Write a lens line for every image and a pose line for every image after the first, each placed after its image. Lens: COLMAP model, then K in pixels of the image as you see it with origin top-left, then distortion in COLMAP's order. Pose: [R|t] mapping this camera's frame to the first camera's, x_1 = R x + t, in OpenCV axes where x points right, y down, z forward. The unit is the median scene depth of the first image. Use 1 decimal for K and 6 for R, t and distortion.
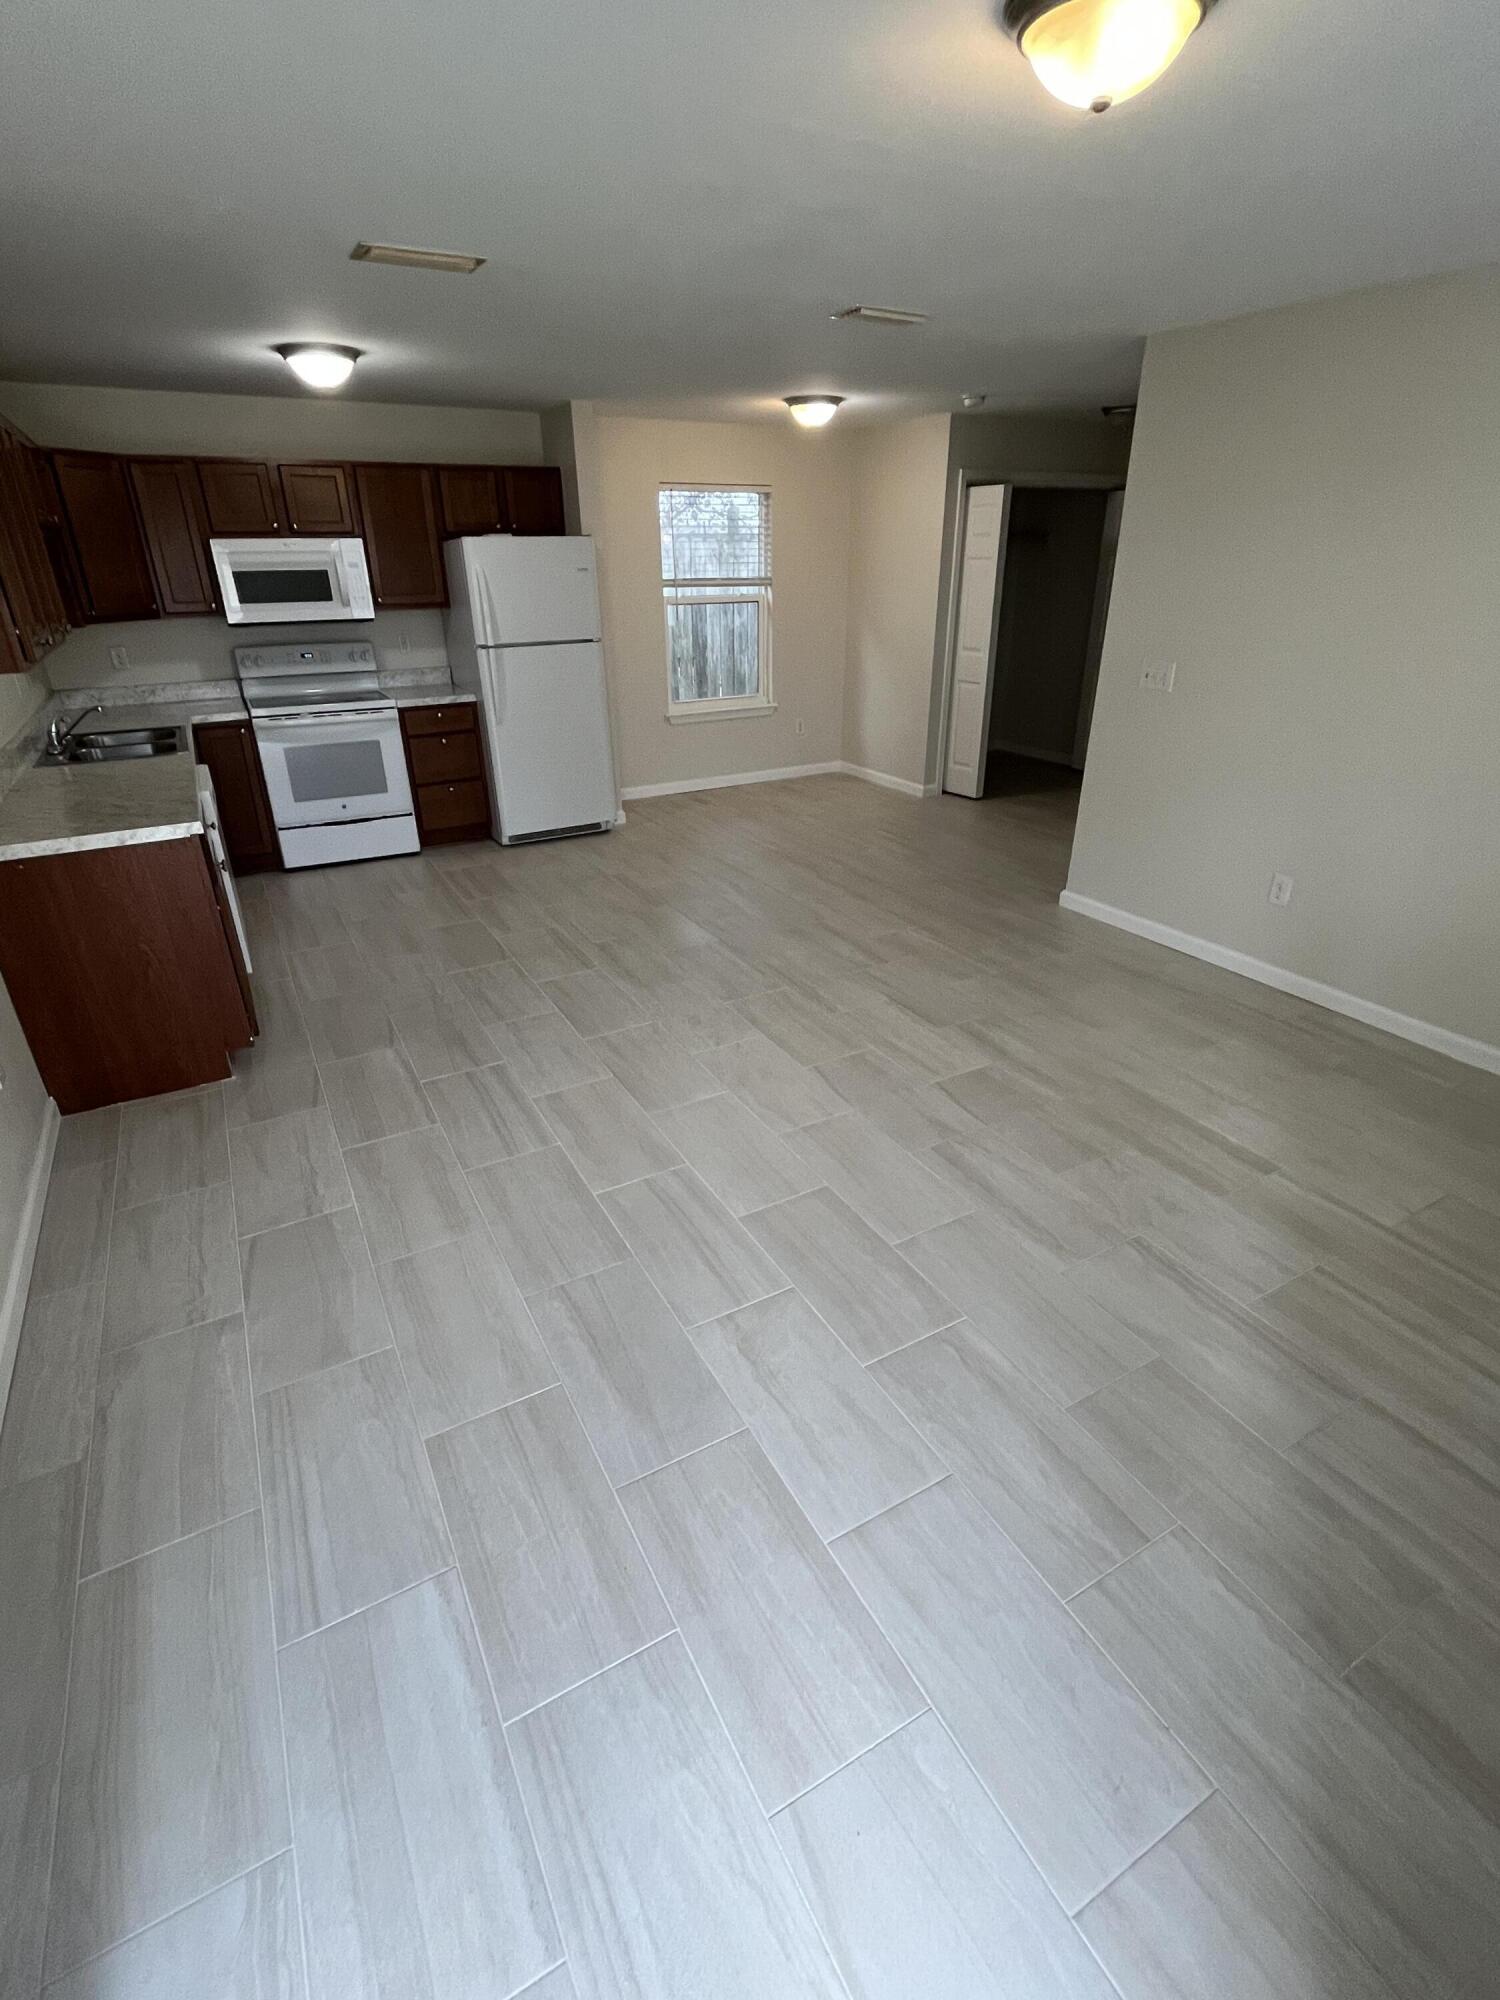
lens RADIAL K [[937.7, 0, 747.4], [0, 937.7, 998.7], [0, 0, 1]] dist [-0.000822, -0.001820]
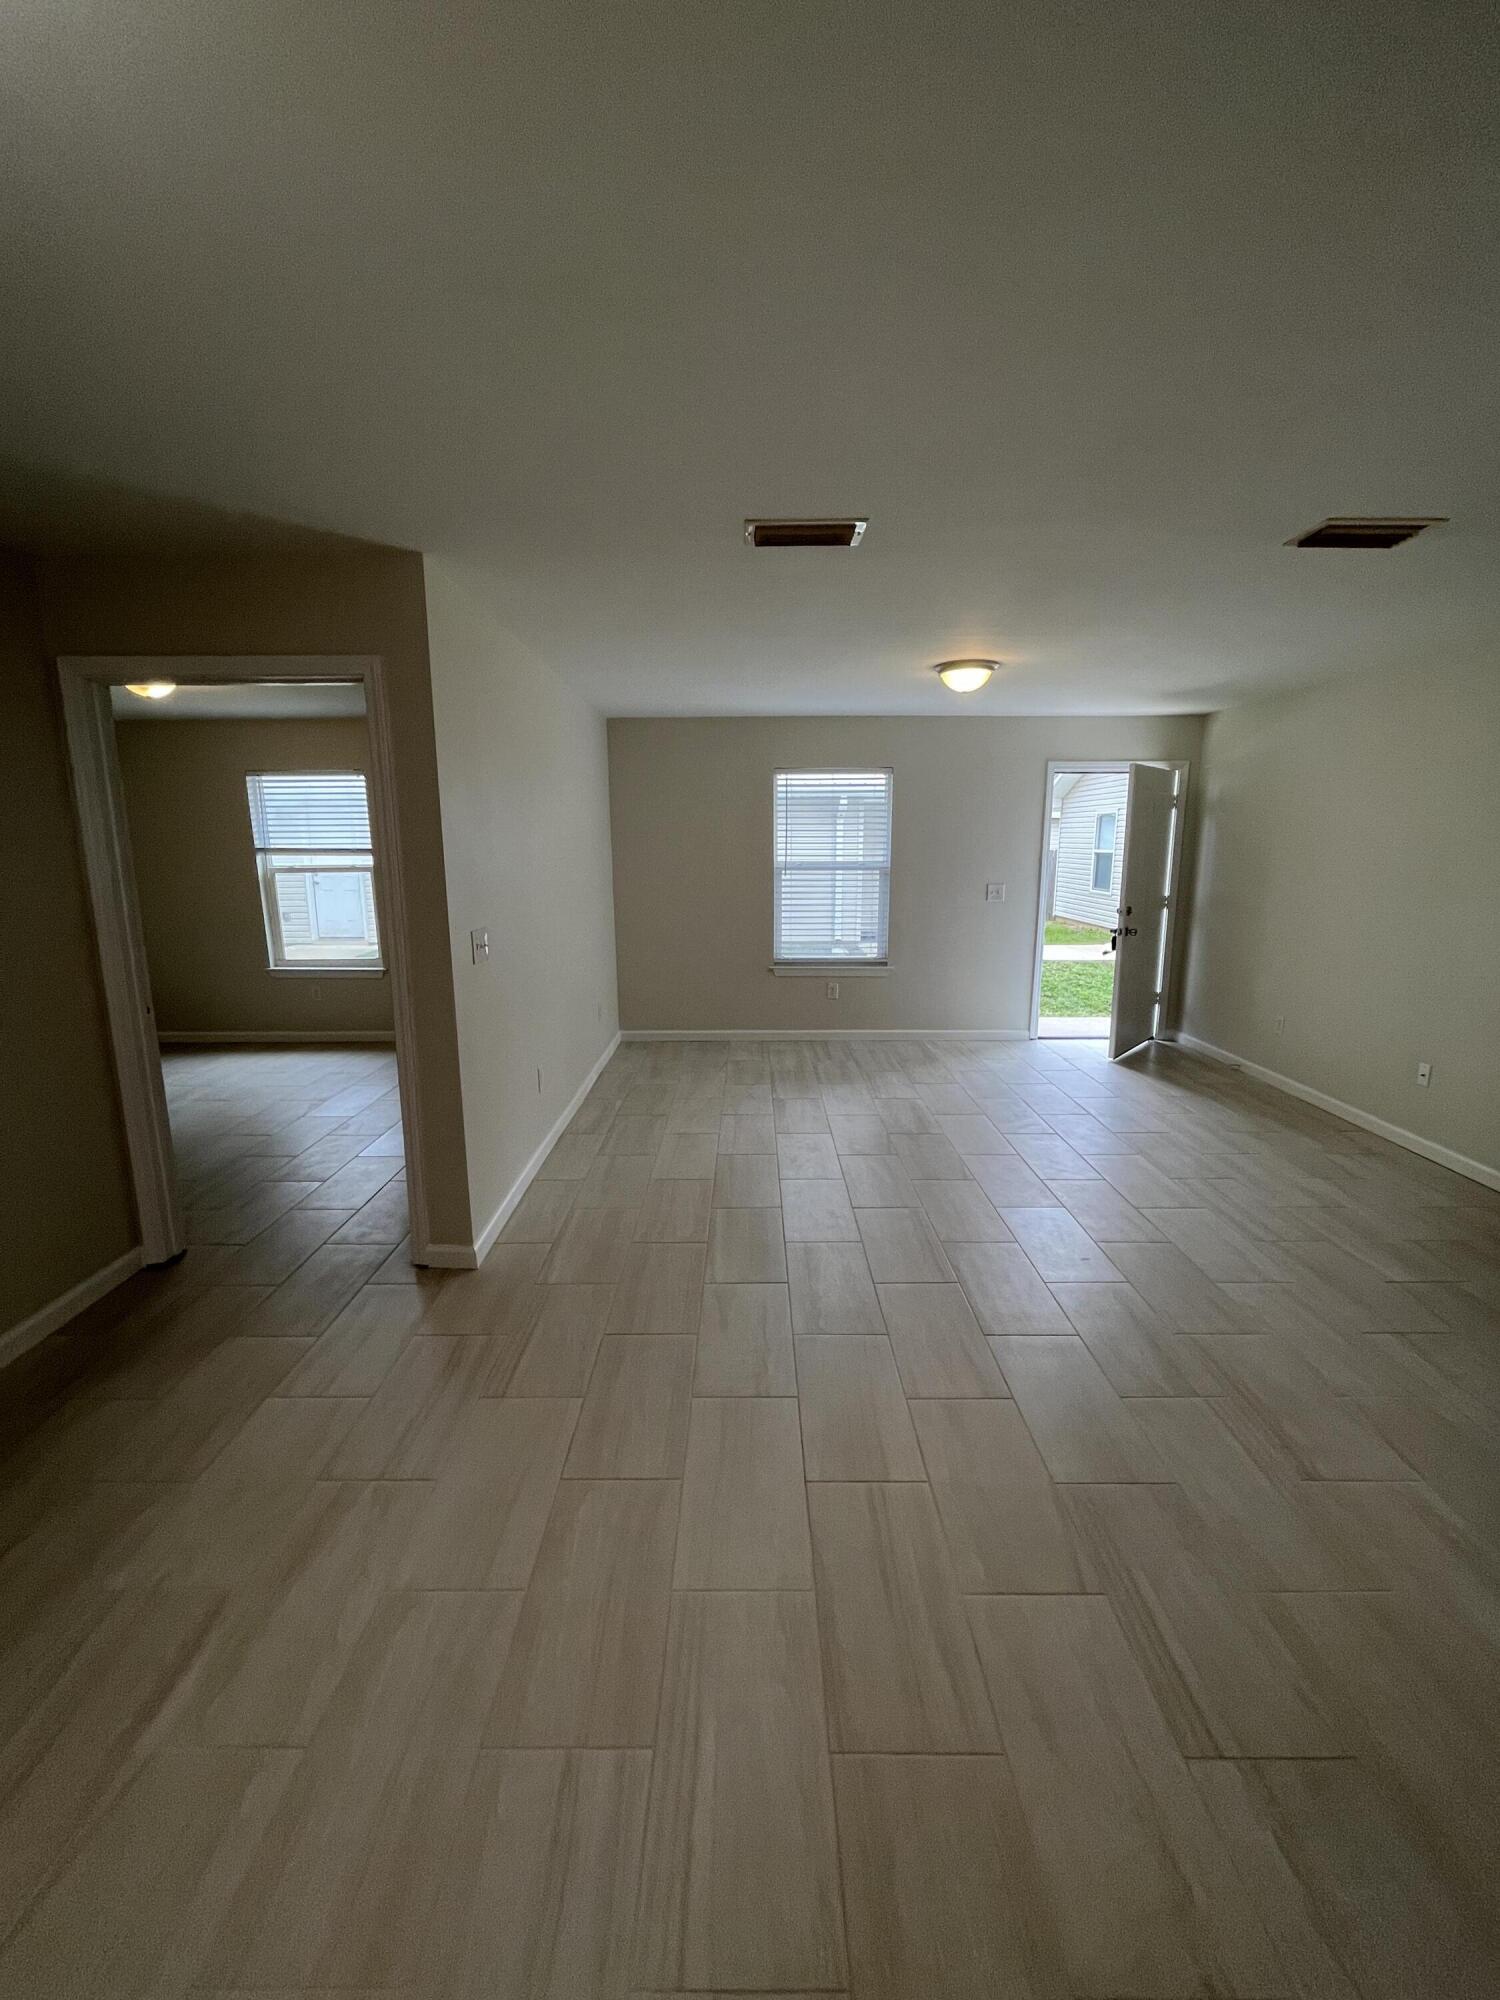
lens RADIAL K [[801.8, 0, 743.0], [0, 801.8, 993.6], [0, 0, 1]] dist [-0.007977, -0.000110]
pose [[-0.867821, -0.078975, 0.490560, -0.120167], [0.225349, 0.817354, 0.530237, -0.520507], [-0.442836, 0.570698, -0.691520, 1.148932]]
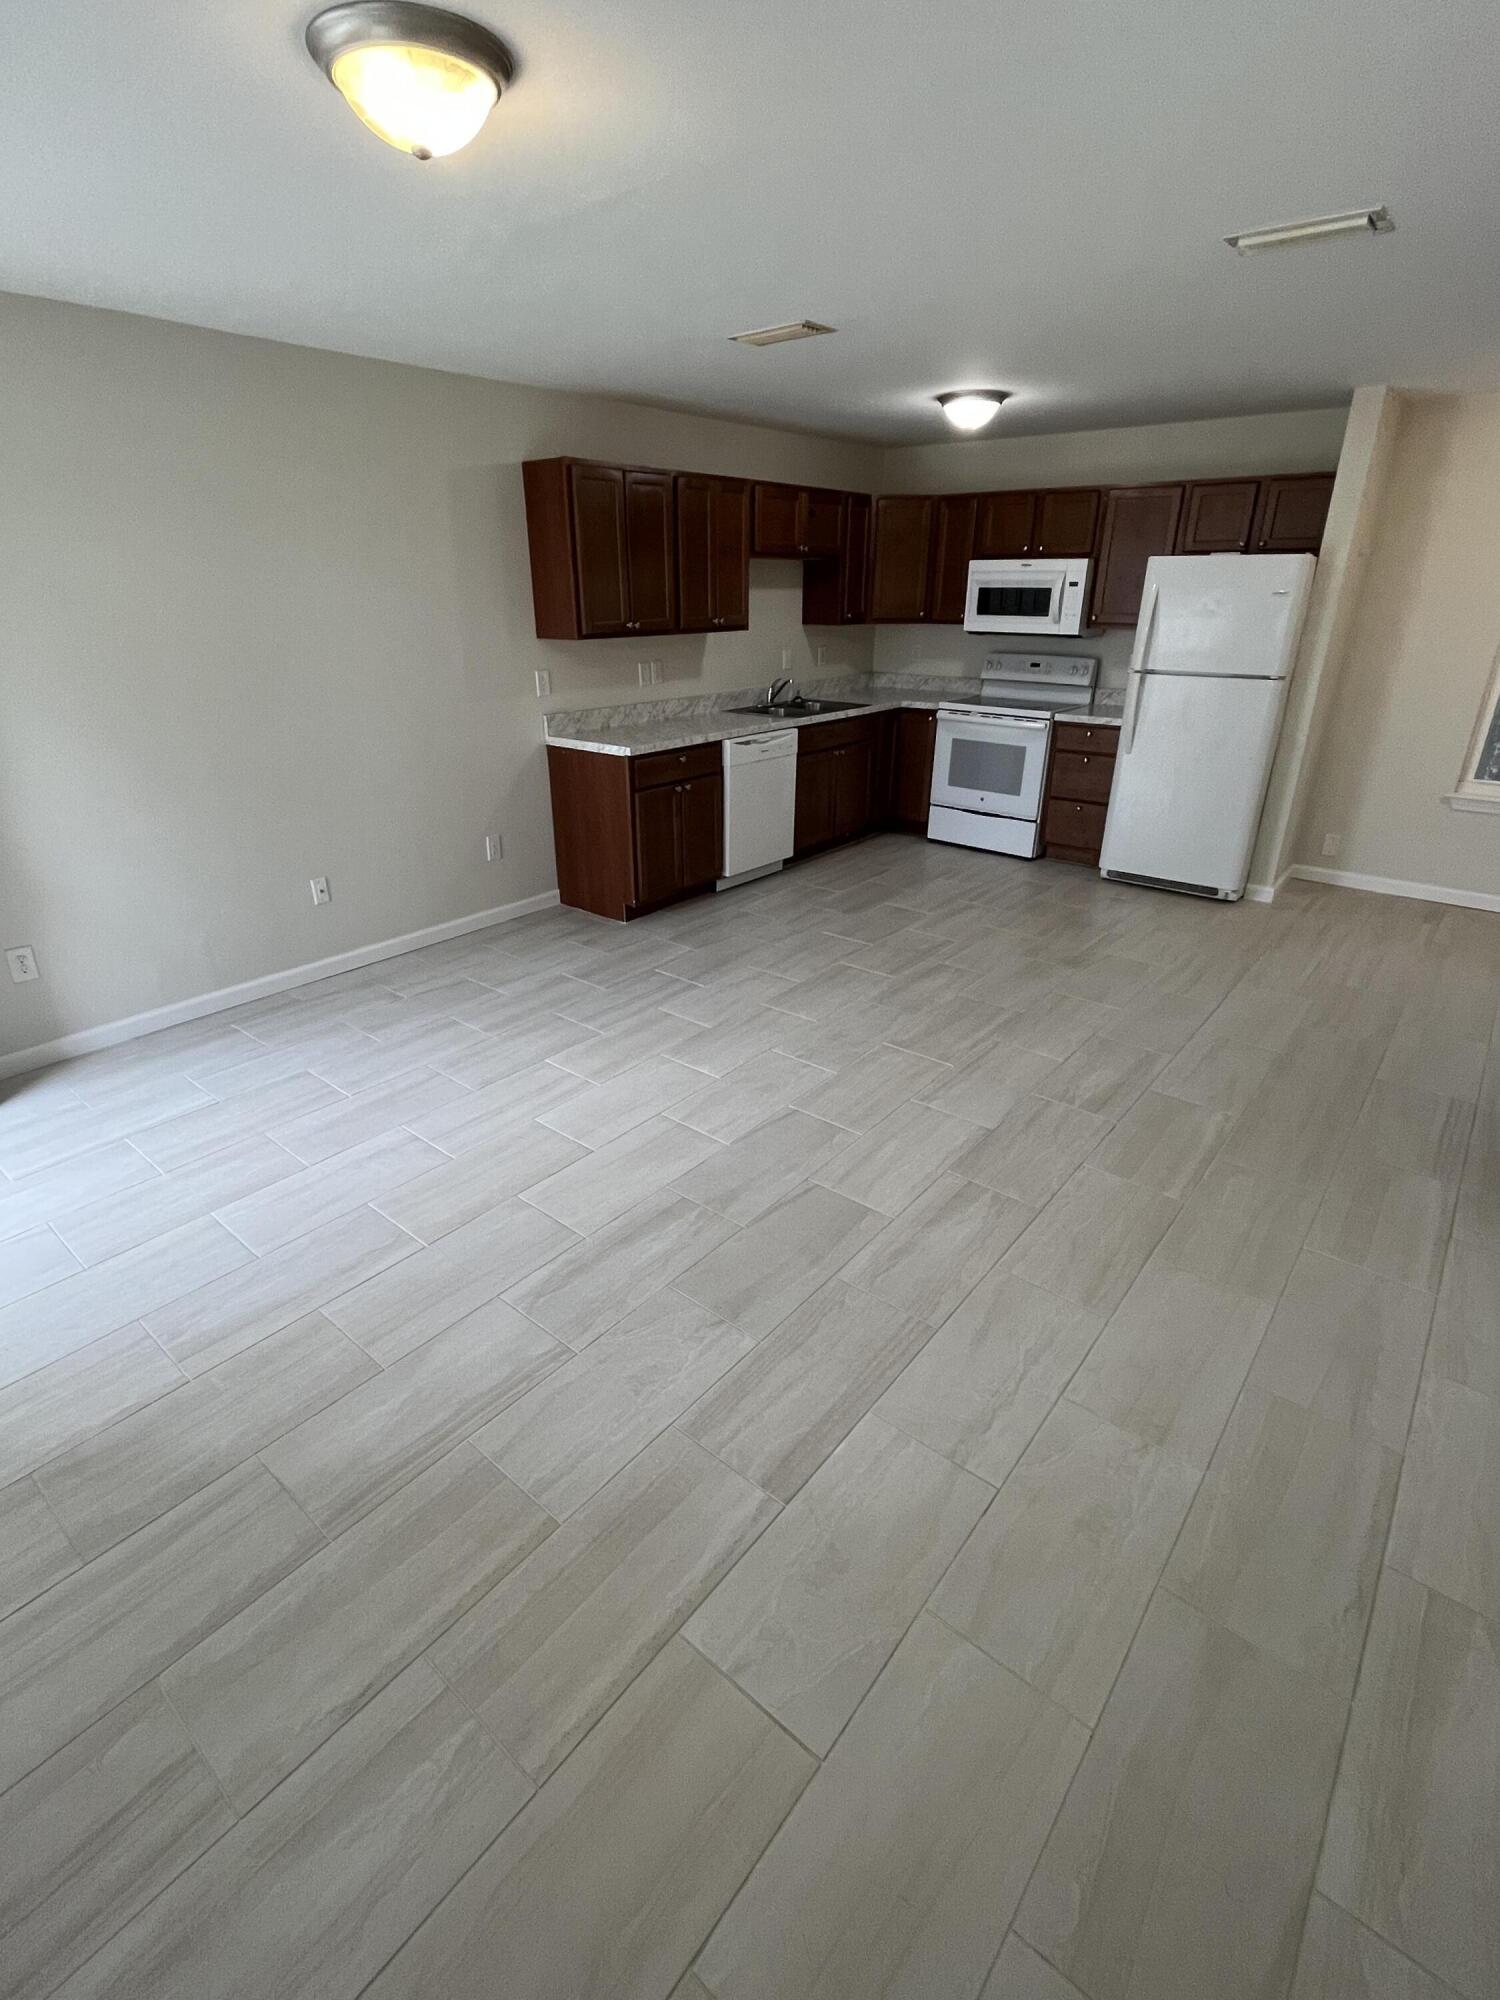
lens RADIAL K [[937.7, 0, 741.6], [0, 937.7, 1001.6], [0, 0, 1]] dist [-0.000822, -0.001820]
pose [[0.361588, 0.389344, -0.847152, 0.530003], [-0.403298, 0.884541, 0.234389, -0.146302], [0.840598, 0.256903, 0.476861, 0.309693]]
